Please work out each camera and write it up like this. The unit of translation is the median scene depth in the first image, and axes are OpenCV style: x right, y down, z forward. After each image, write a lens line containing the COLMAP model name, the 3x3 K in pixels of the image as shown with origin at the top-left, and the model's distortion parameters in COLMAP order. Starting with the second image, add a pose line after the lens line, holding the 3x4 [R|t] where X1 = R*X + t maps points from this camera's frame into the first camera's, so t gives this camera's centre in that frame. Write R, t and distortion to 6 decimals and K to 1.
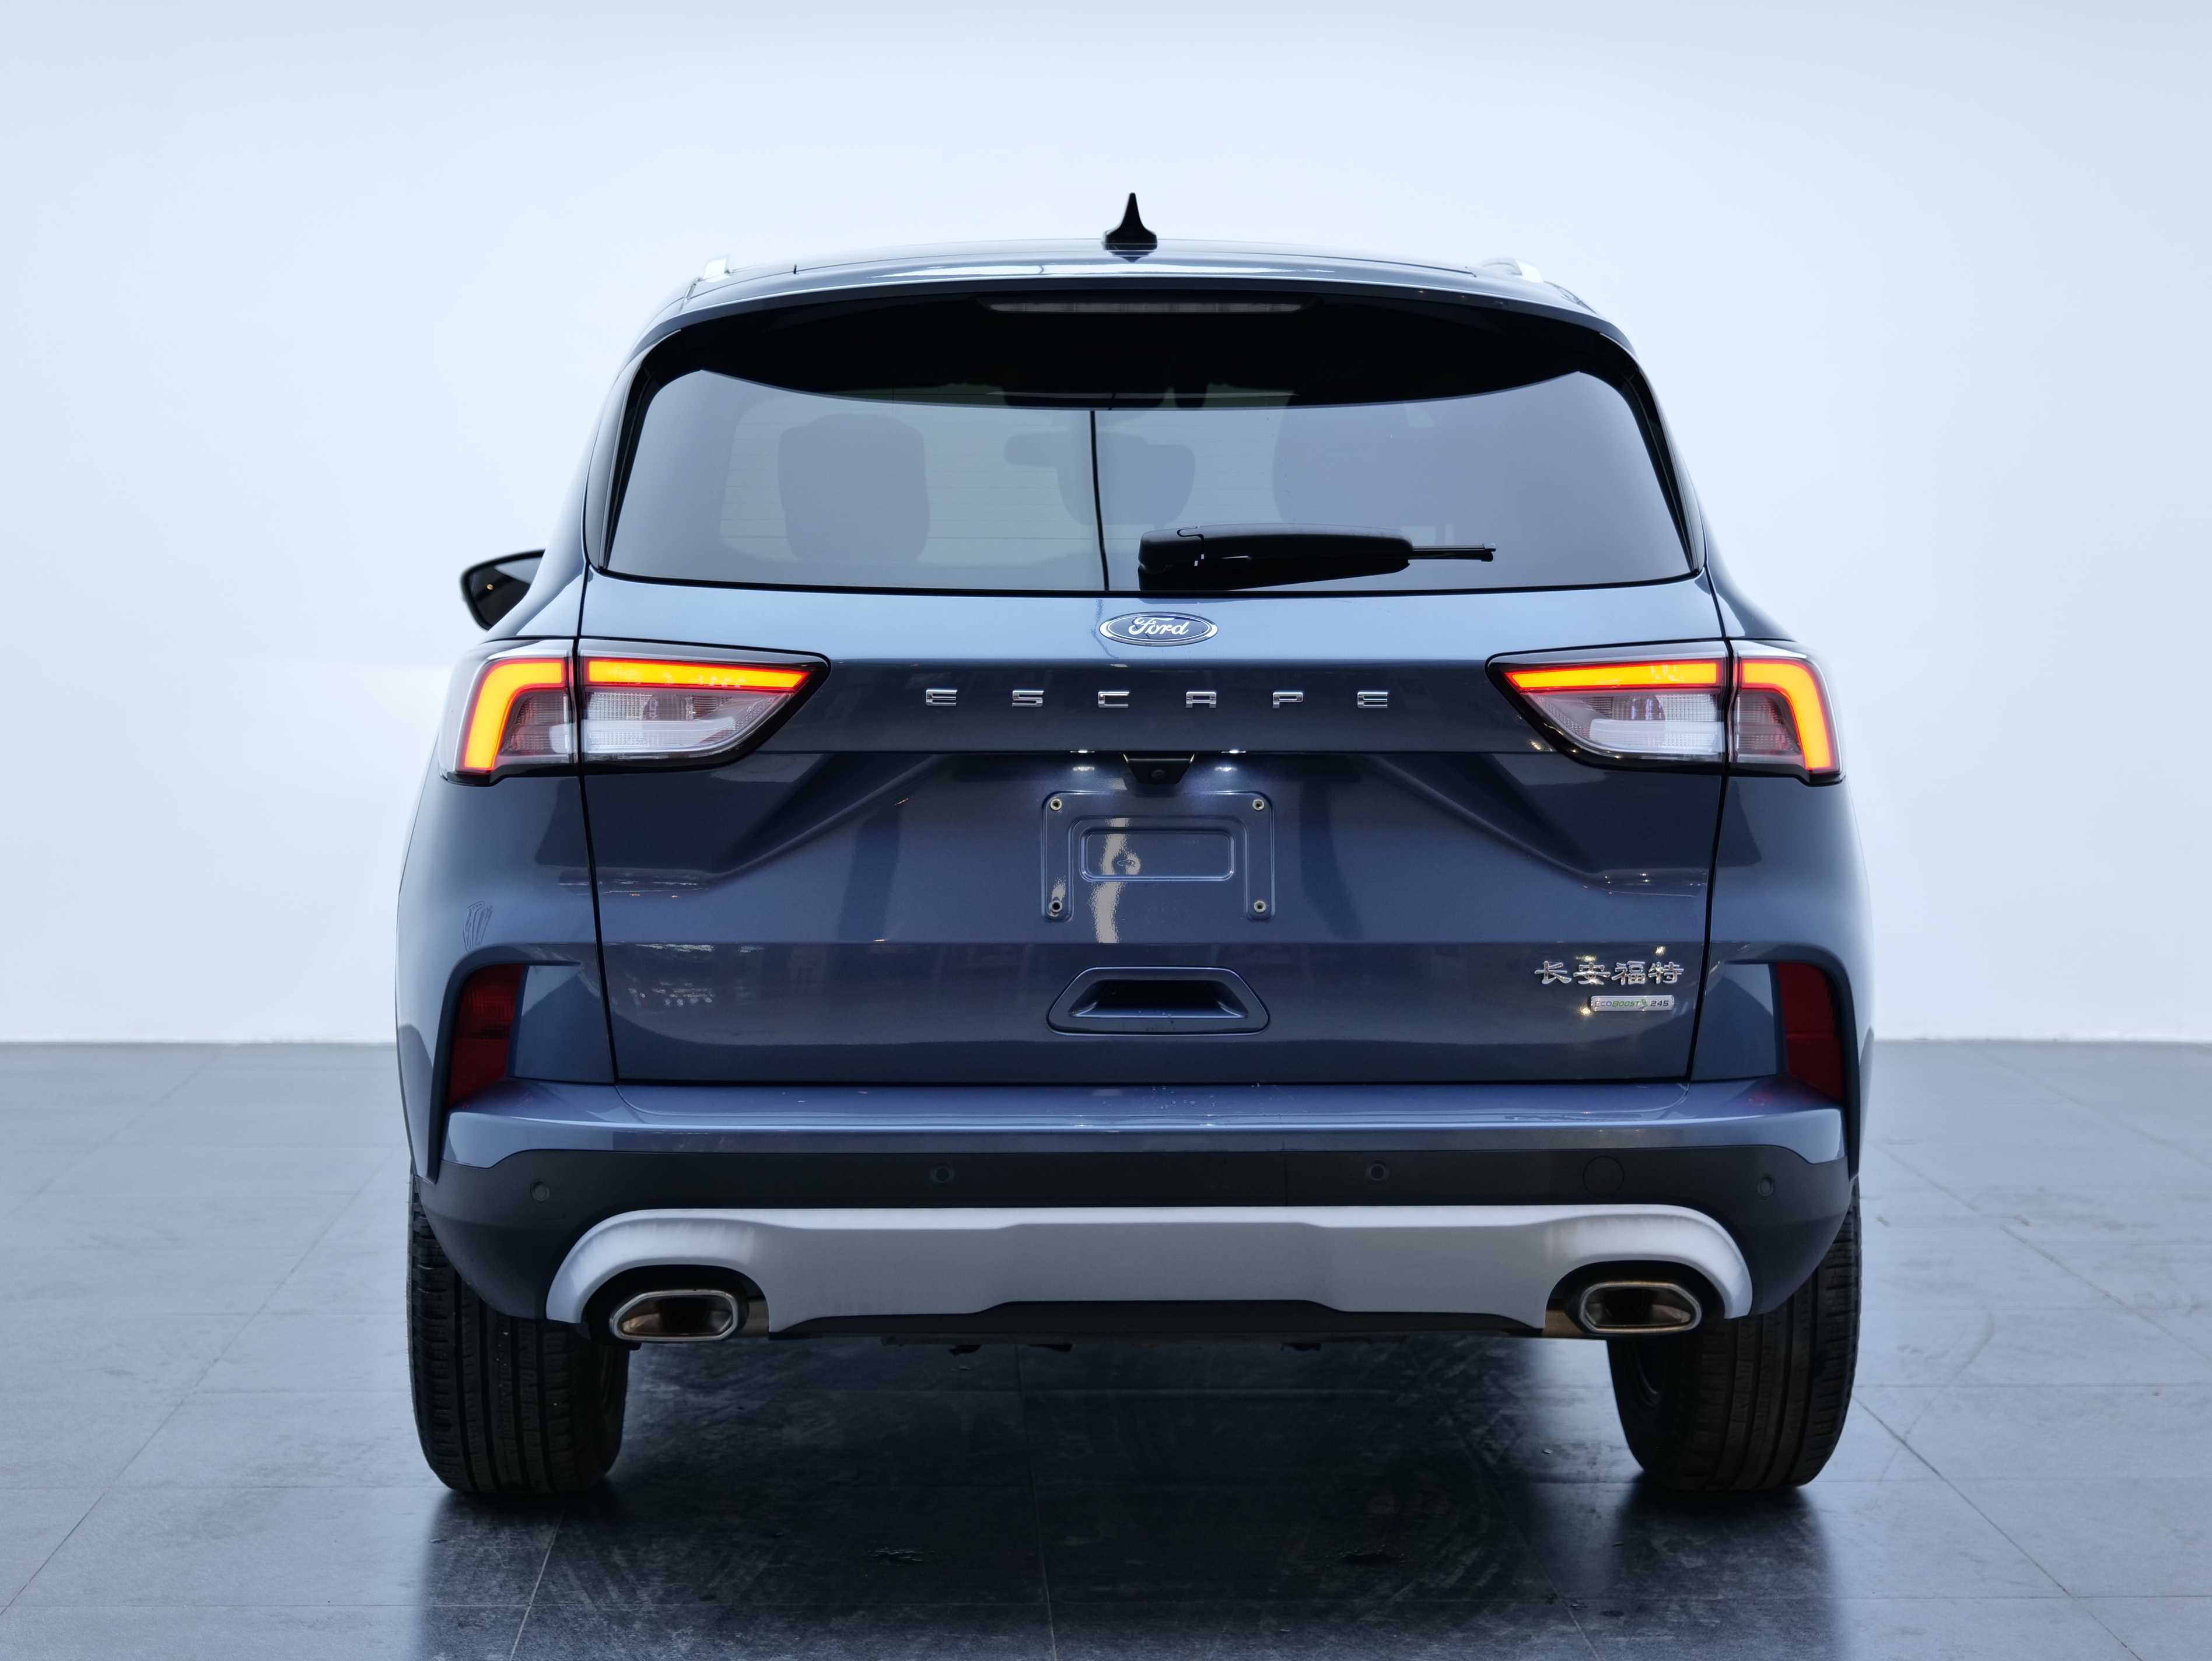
lens RADIAL K [[4000.6, 0, 1113.9], [0, 4000.6, 833.8], [0, 0, 1]] dist [-0.025659, 0.000000]
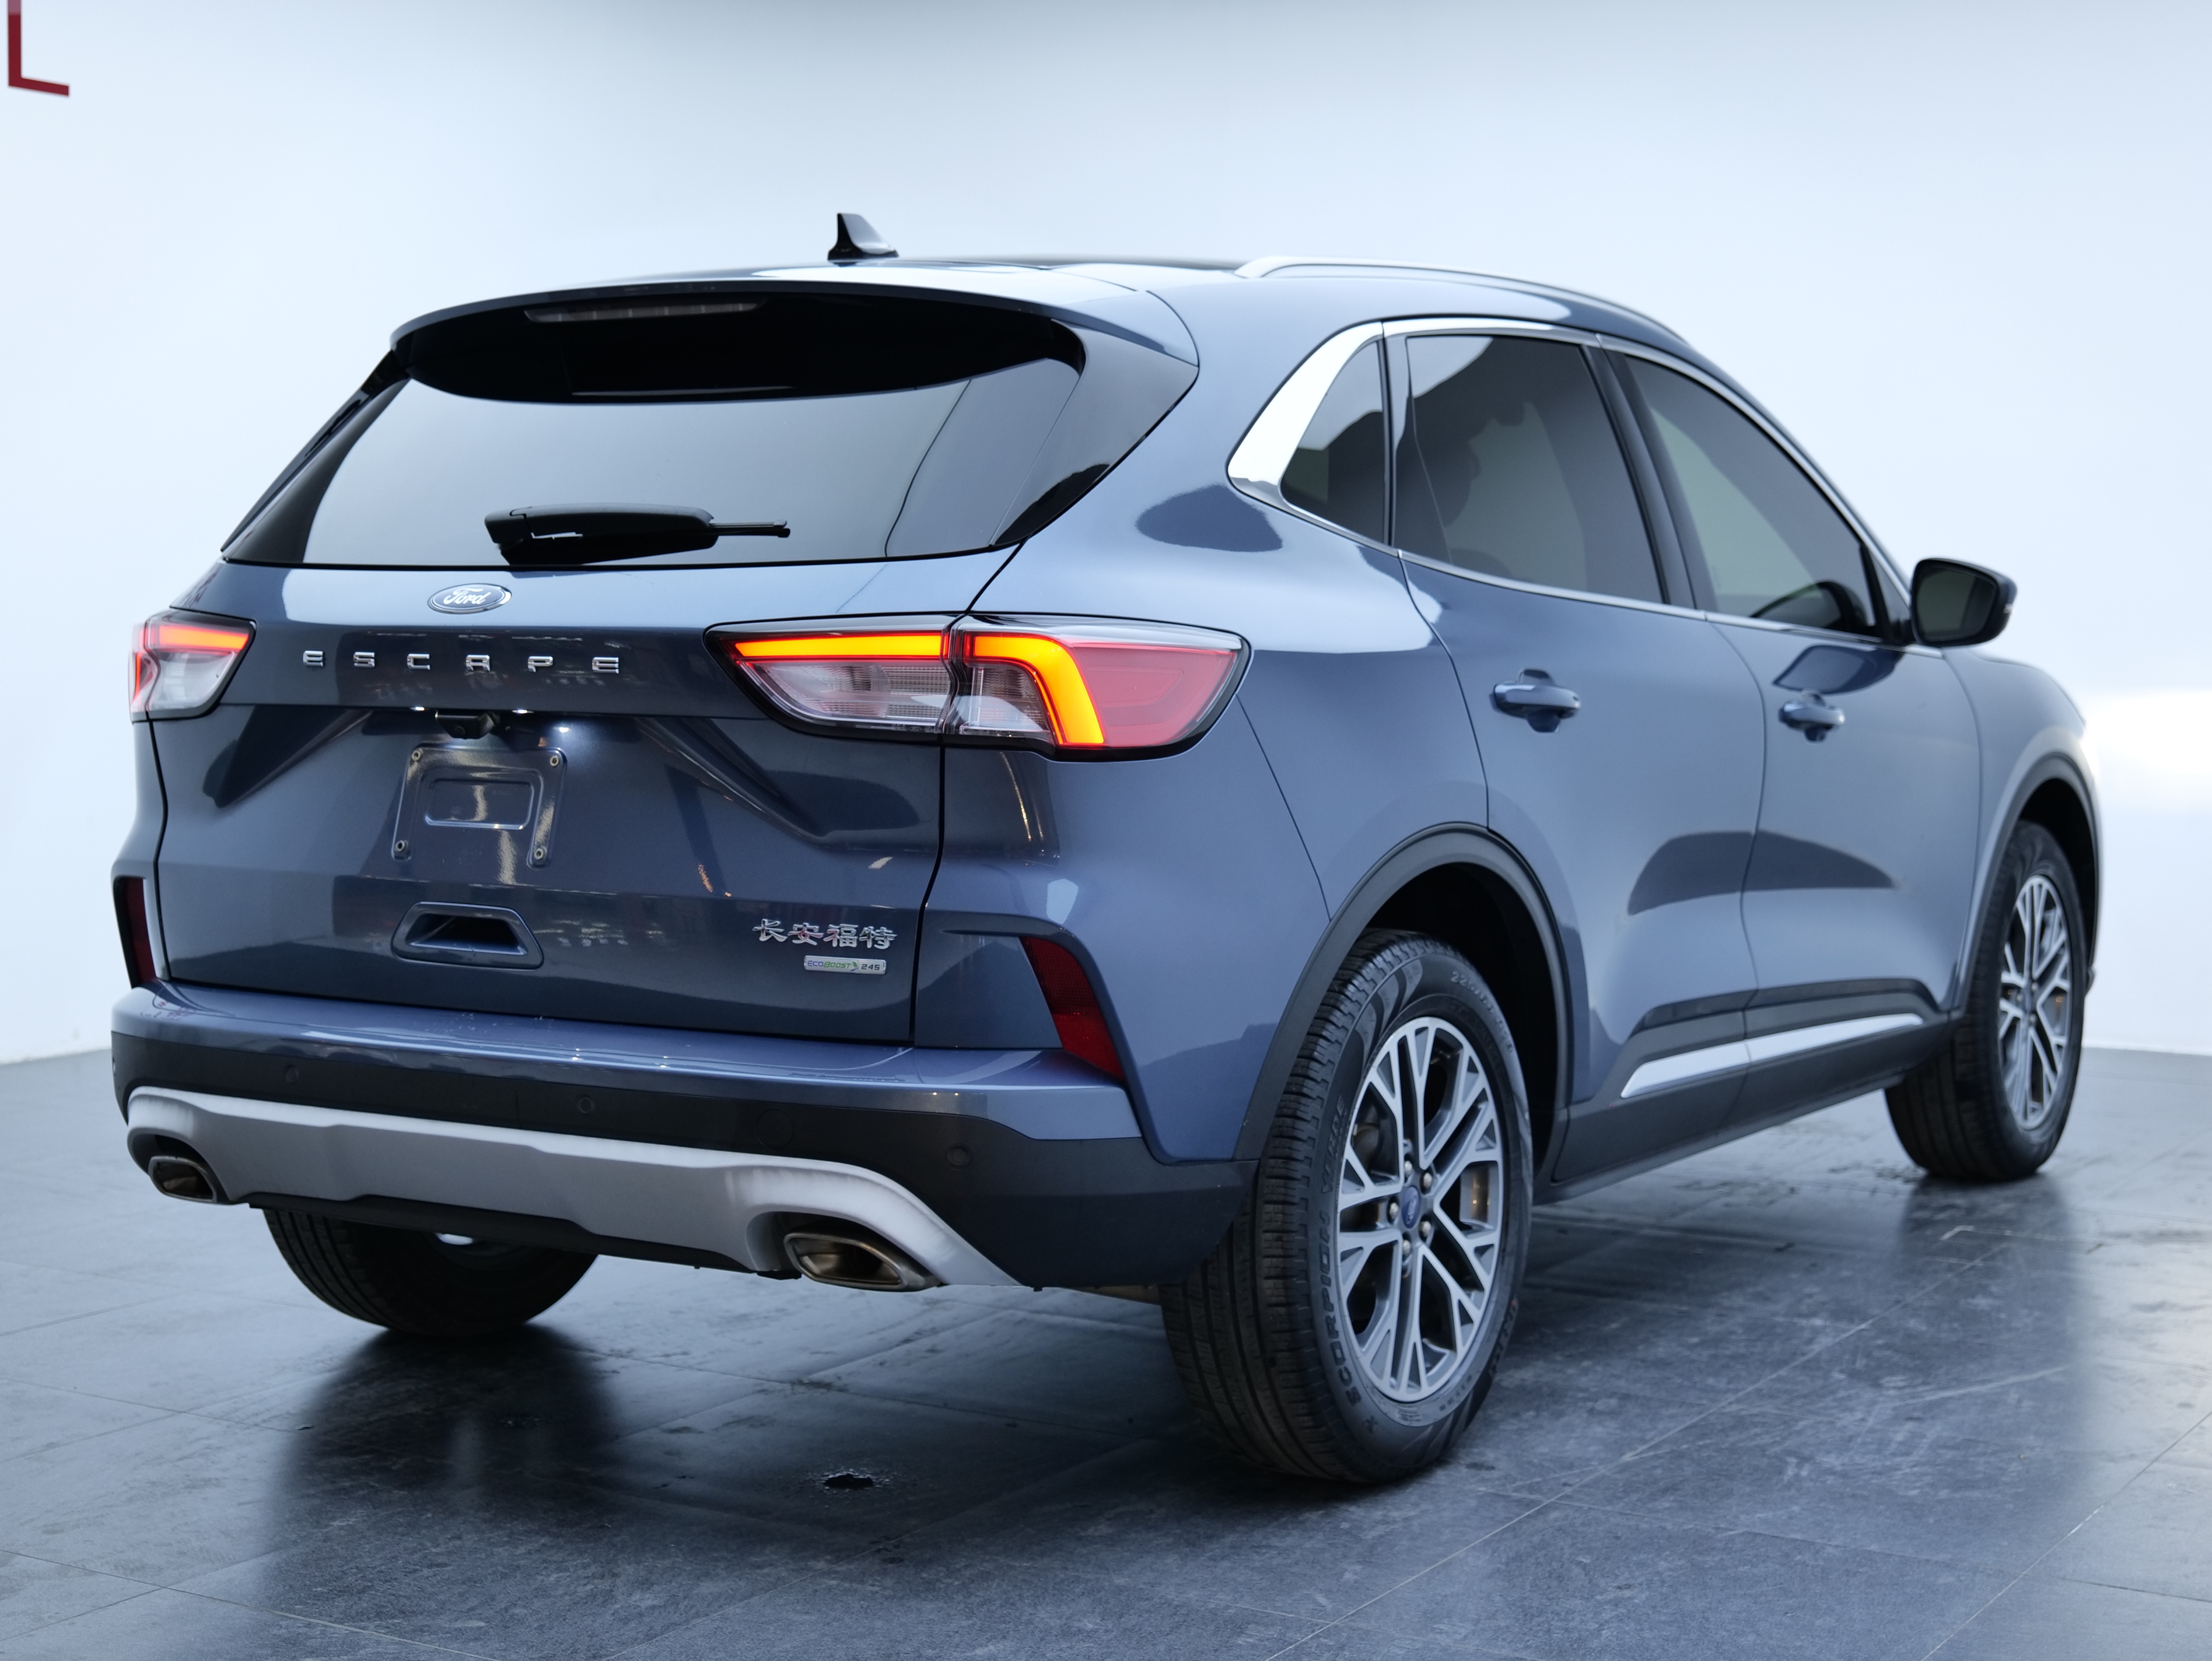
lens RADIAL K [[3358.4, 0, 1099.3], [0, 3358.4, 814.2], [0, 0, 1]] dist [0.070304, 0.000000]
pose [[0.826547, 0.038601, -0.561542, 0.668685], [-0.038573, 0.999185, 0.011908, -0.009267], [0.561544, 0.011818, 0.827362, 0.321118]]
